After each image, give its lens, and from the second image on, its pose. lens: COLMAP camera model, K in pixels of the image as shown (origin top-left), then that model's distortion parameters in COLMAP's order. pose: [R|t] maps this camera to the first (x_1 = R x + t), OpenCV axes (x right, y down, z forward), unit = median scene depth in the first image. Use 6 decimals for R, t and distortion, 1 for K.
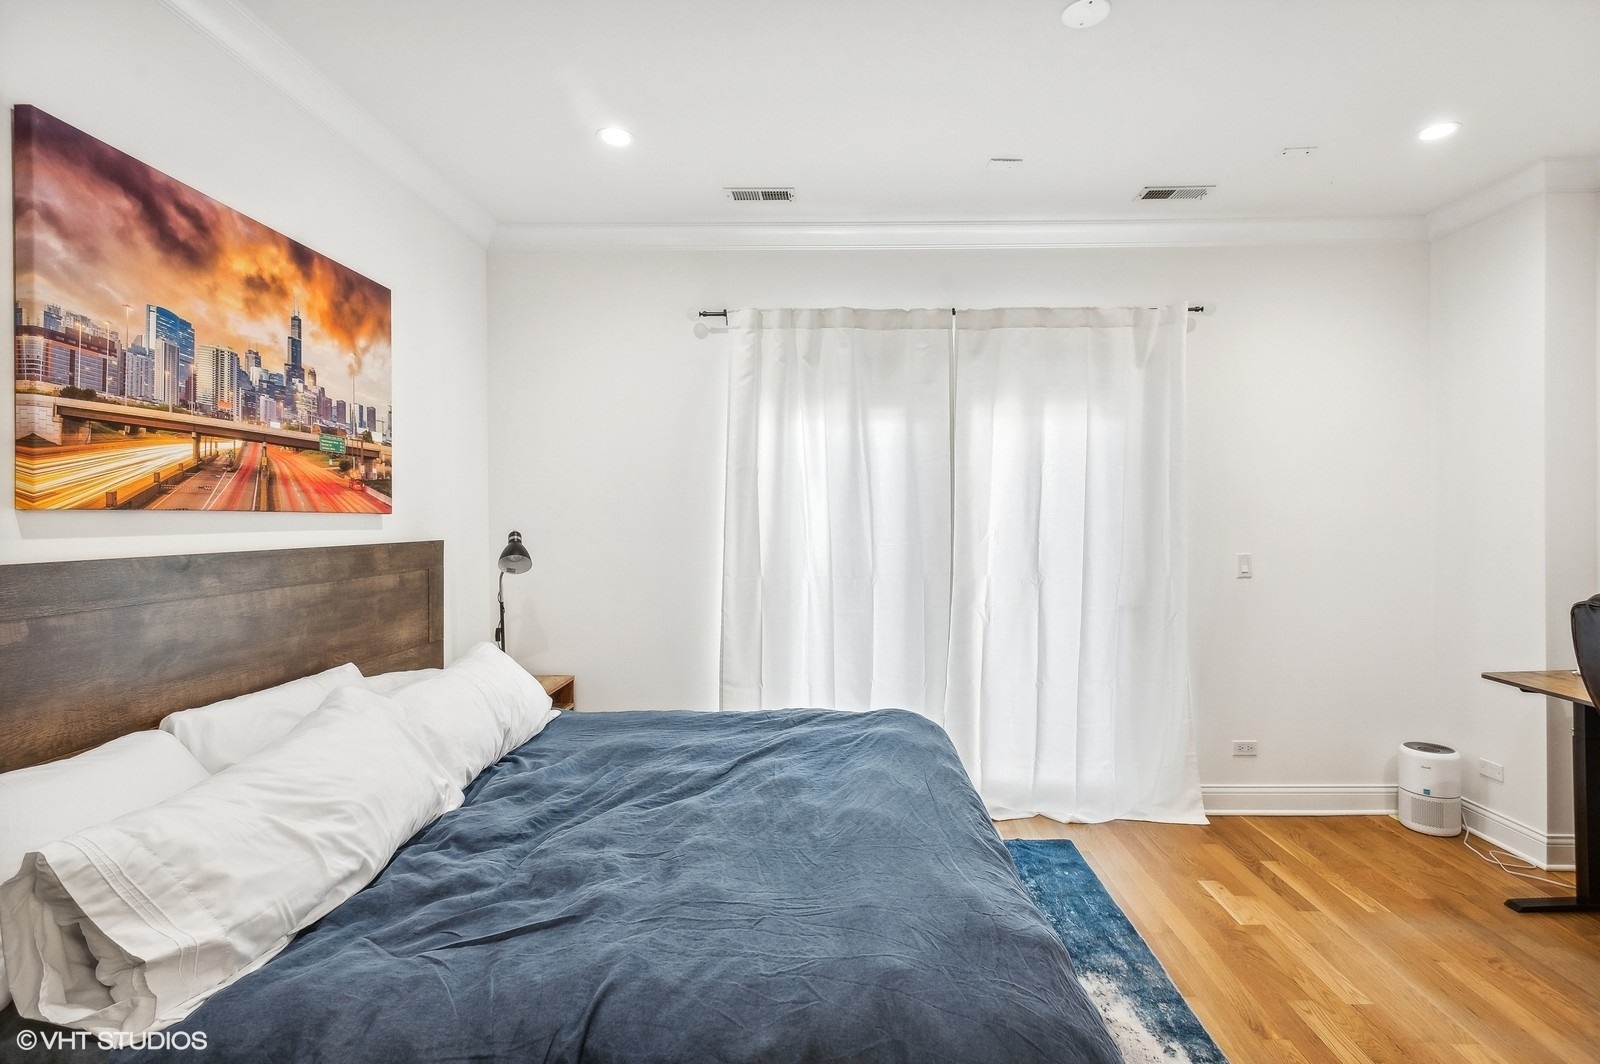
lens RADIAL K [[752.2, 0, 804.8], [0, 752.2, 523.8], [0, 0, 1]] dist [0.011776, -0.001080]
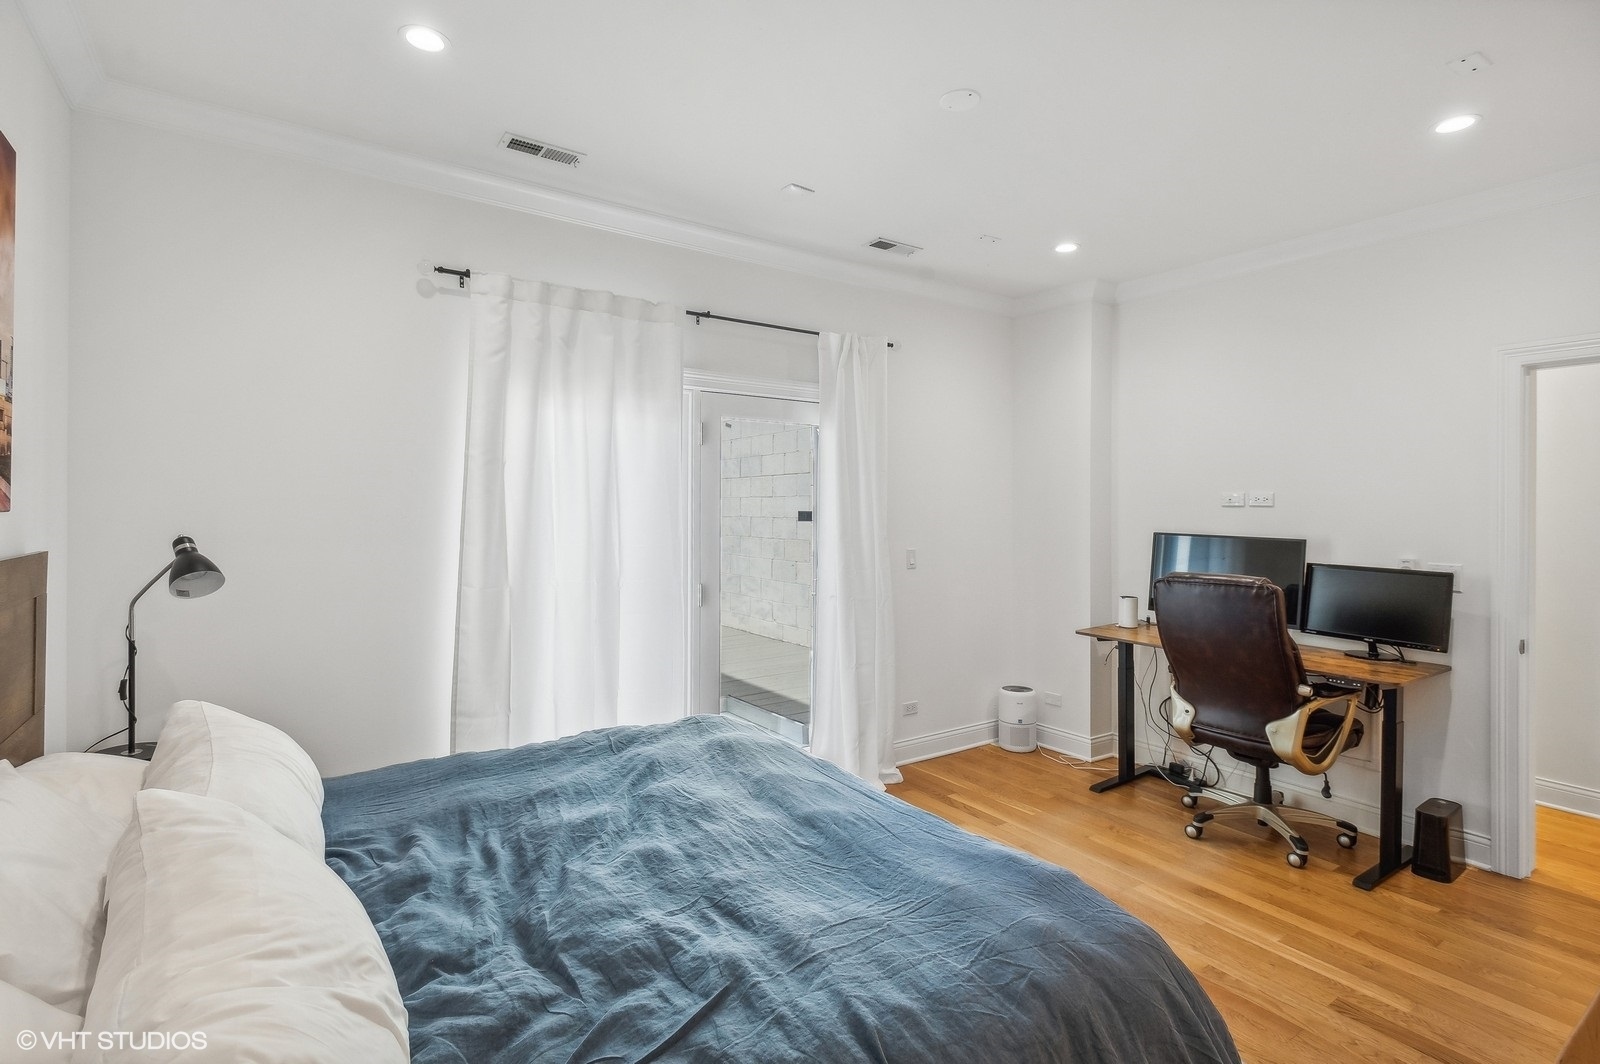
lens RADIAL K [[767.9, 0, 797.8], [0, 767.9, 509.7], [0, 0, 1]] dist [0.013148, -0.000678]
pose [[0.822480, 0.012174, 0.568664, -0.301005], [-0.006545, 0.999907, -0.011939, -0.008465], [-0.568757, 0.006098, 0.822483, 0.087200]]
